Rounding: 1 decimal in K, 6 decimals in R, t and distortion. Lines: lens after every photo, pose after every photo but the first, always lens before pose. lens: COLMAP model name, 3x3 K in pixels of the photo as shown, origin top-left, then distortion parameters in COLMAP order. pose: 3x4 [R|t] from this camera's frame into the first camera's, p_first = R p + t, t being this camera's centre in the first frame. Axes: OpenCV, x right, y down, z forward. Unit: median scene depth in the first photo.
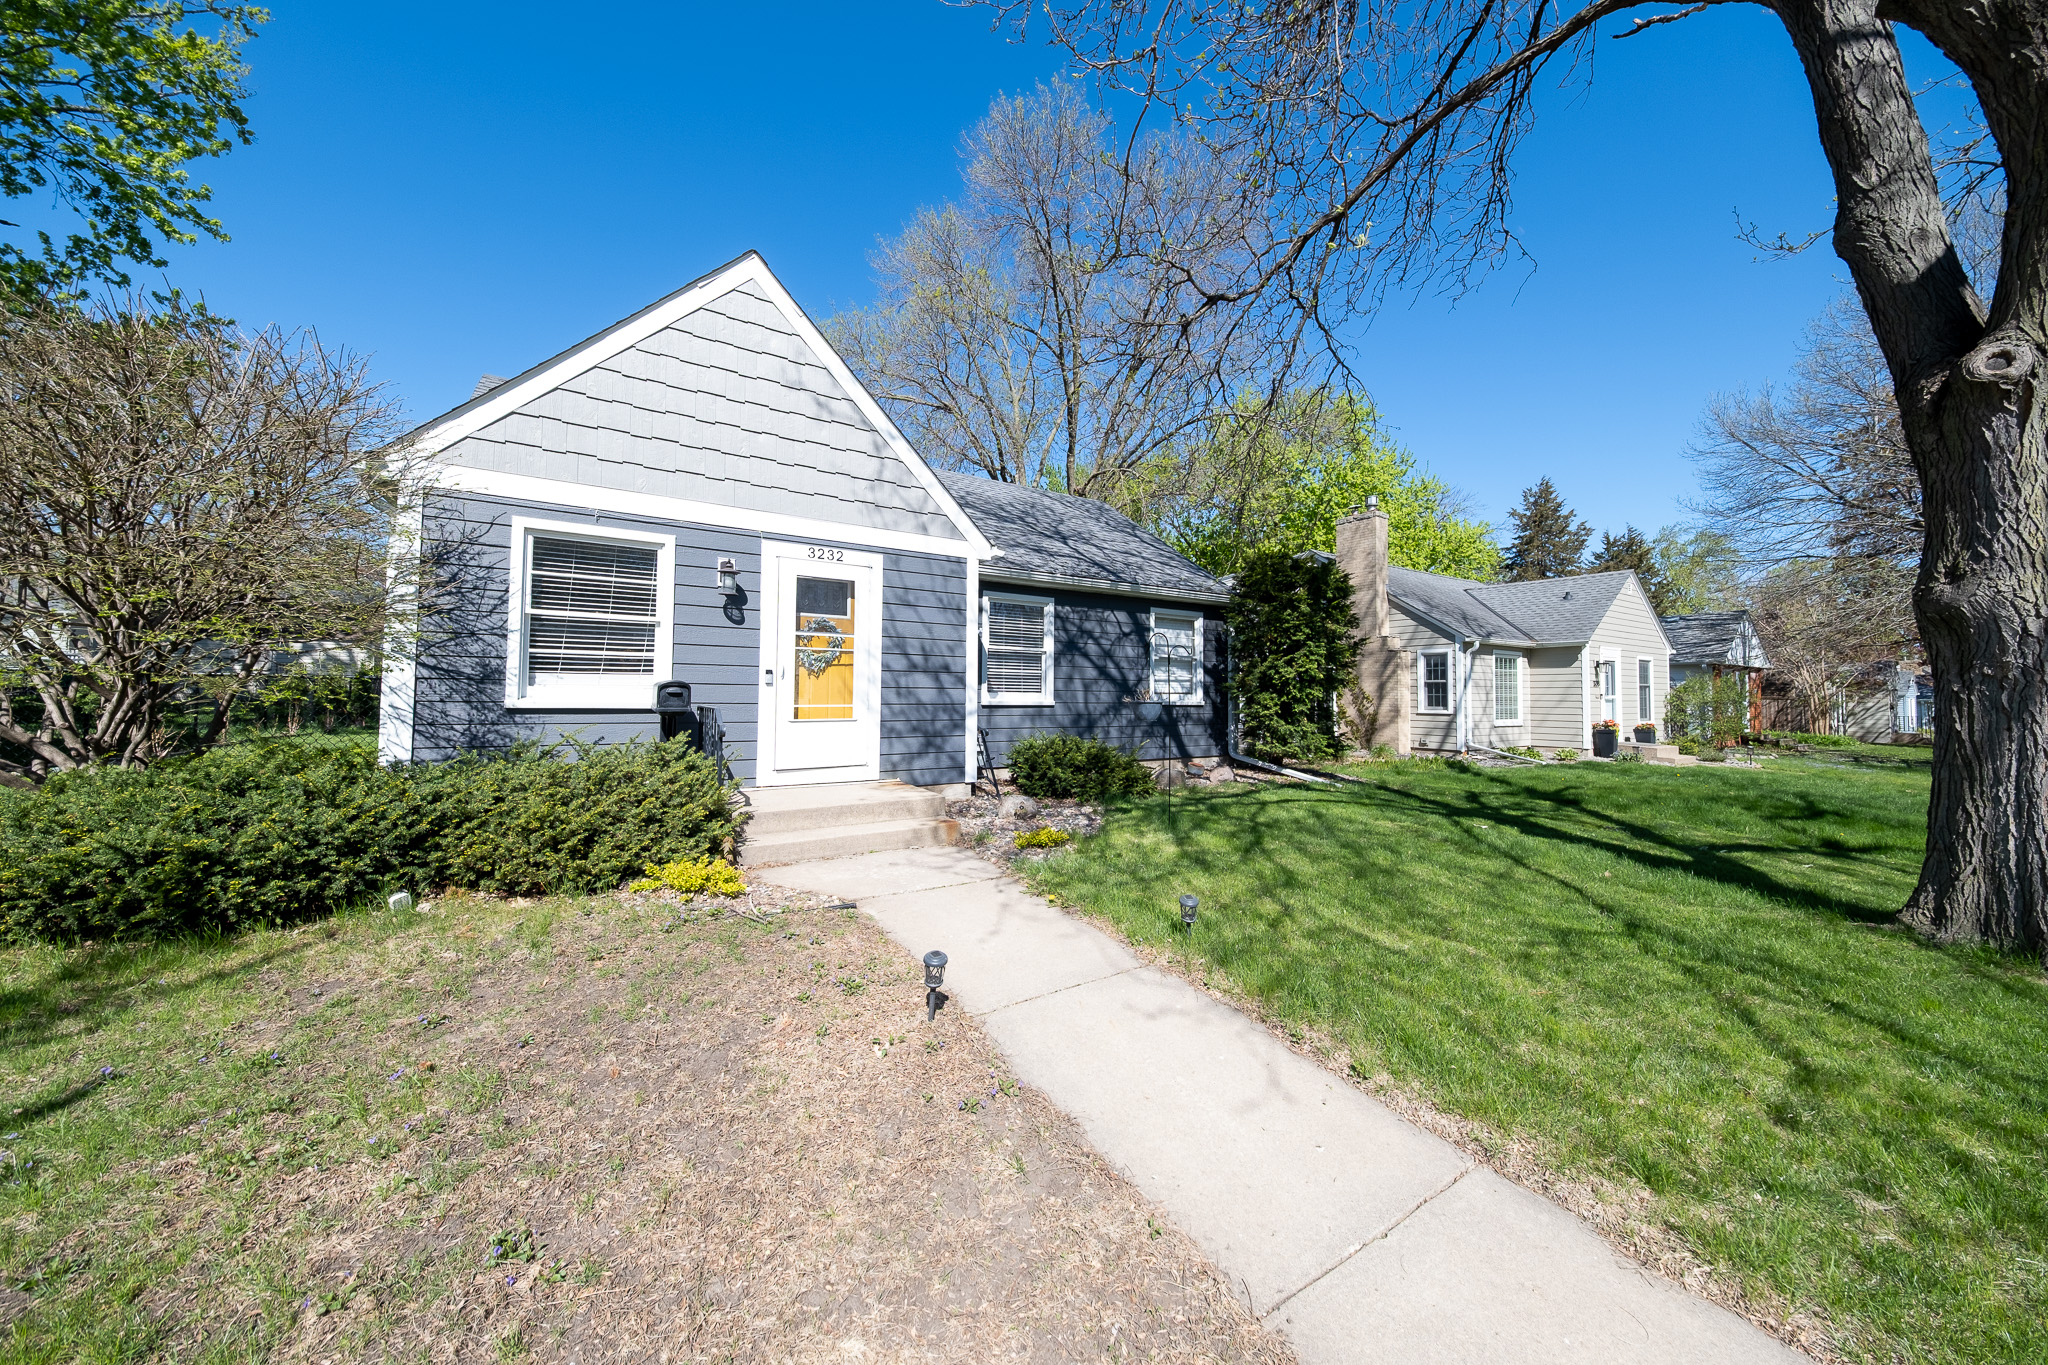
lens RADIAL K [[690.4, 0, 1022.5], [0, 690.4, 677.9], [0, 0, 1]] dist [-0.001483, -0.000461]
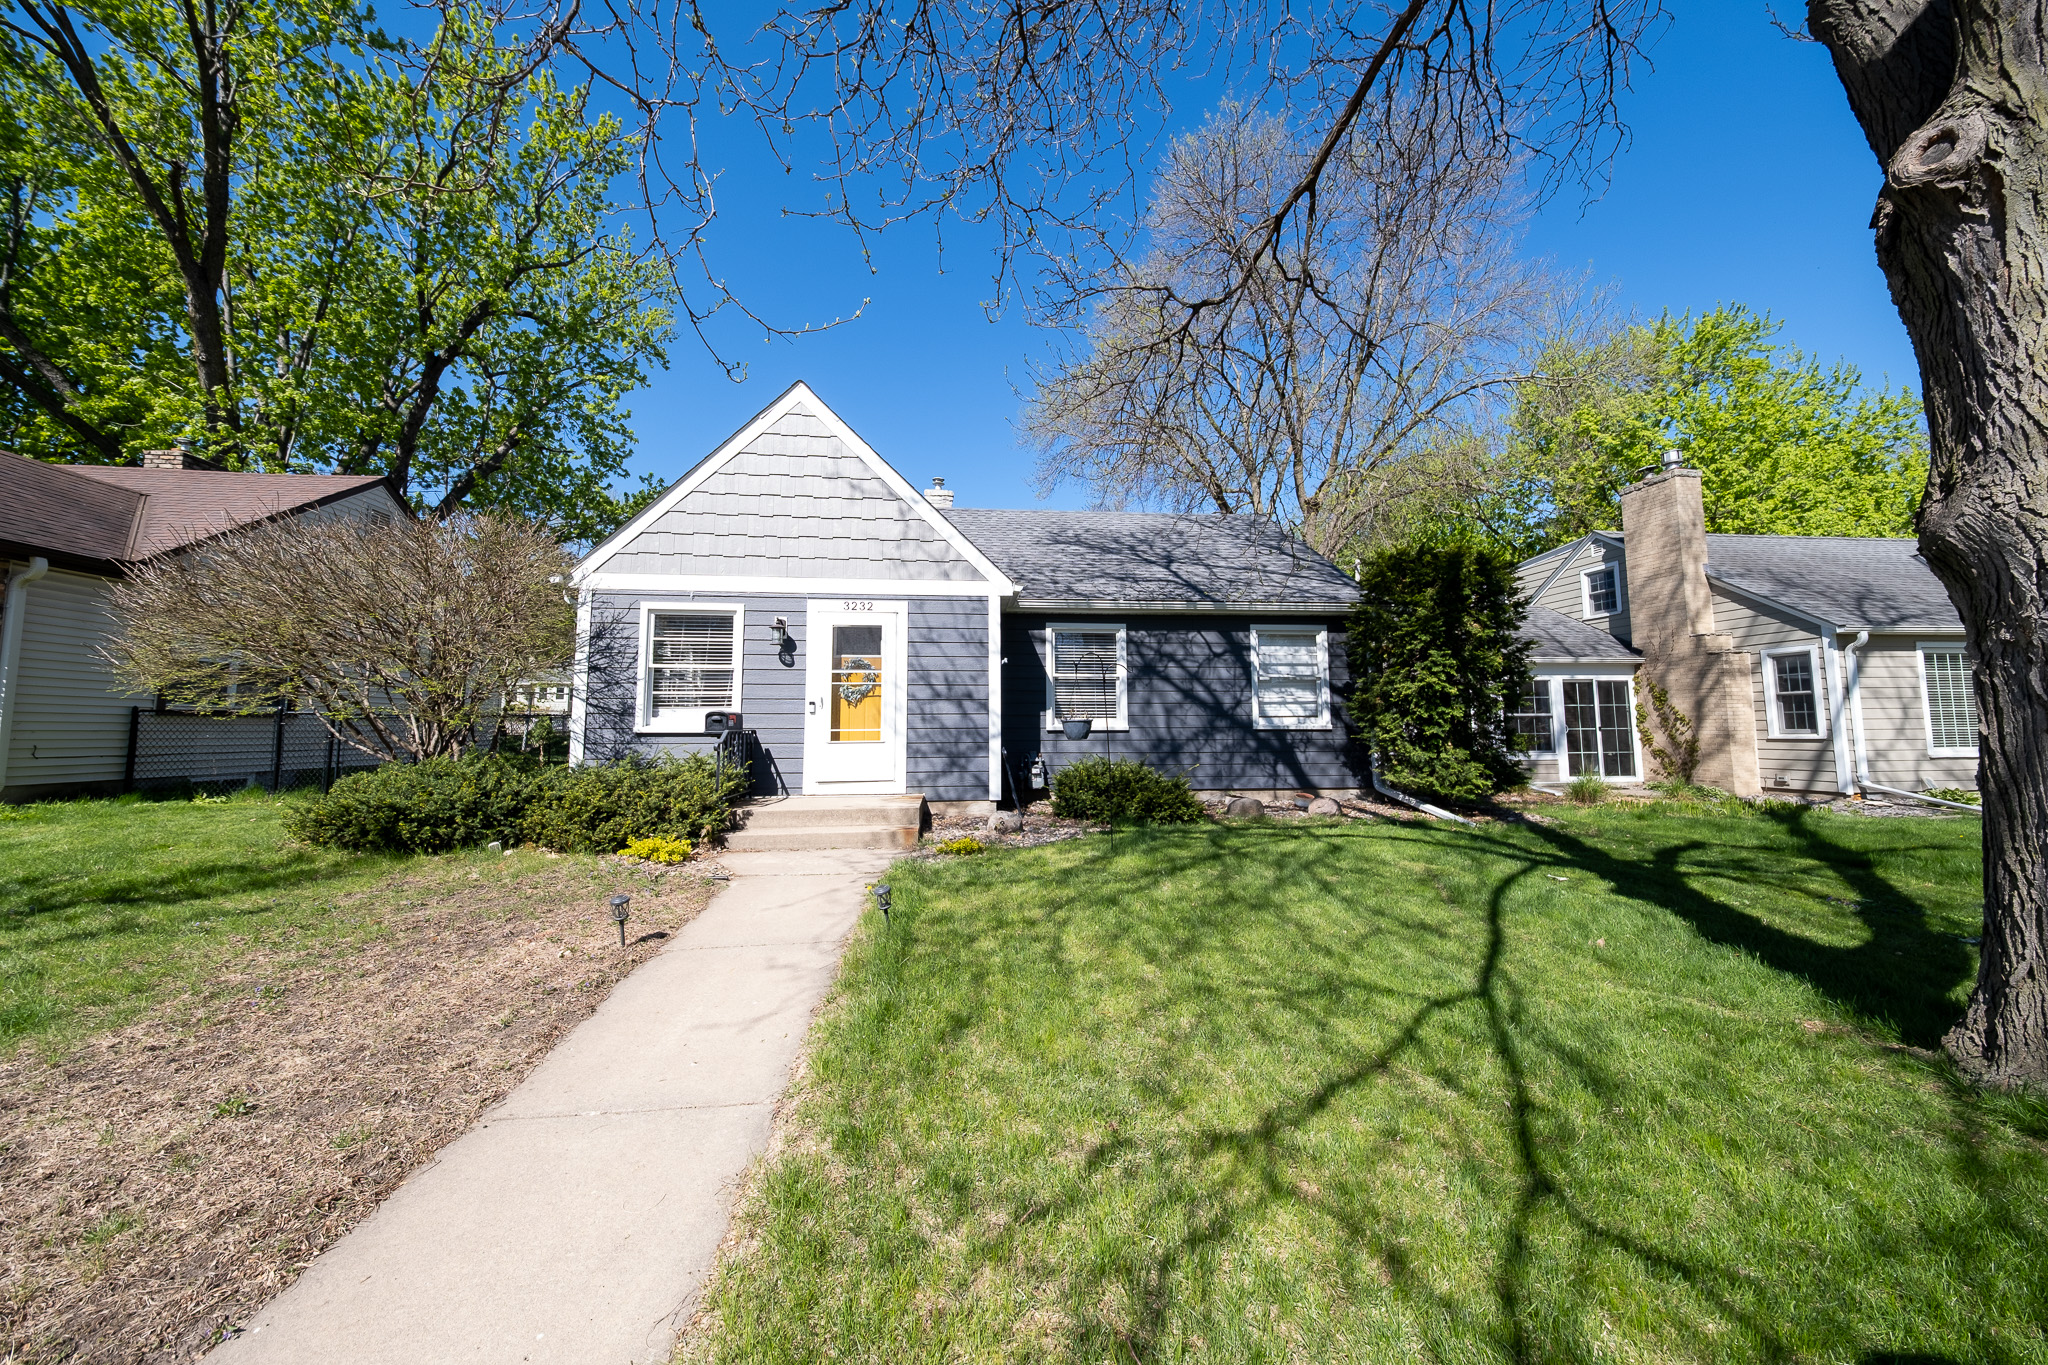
lens RADIAL K [[690.4, 0, 1012.9], [0, 690.4, 676.1], [0, 0, 1]] dist [-0.001483, -0.000461]
pose [[0.892465, -0.047755, -0.448581, 0.474473], [0.024391, 0.998035, -0.057723, 0.020937], [0.450456, 0.040575, 0.891876, 0.036009]]
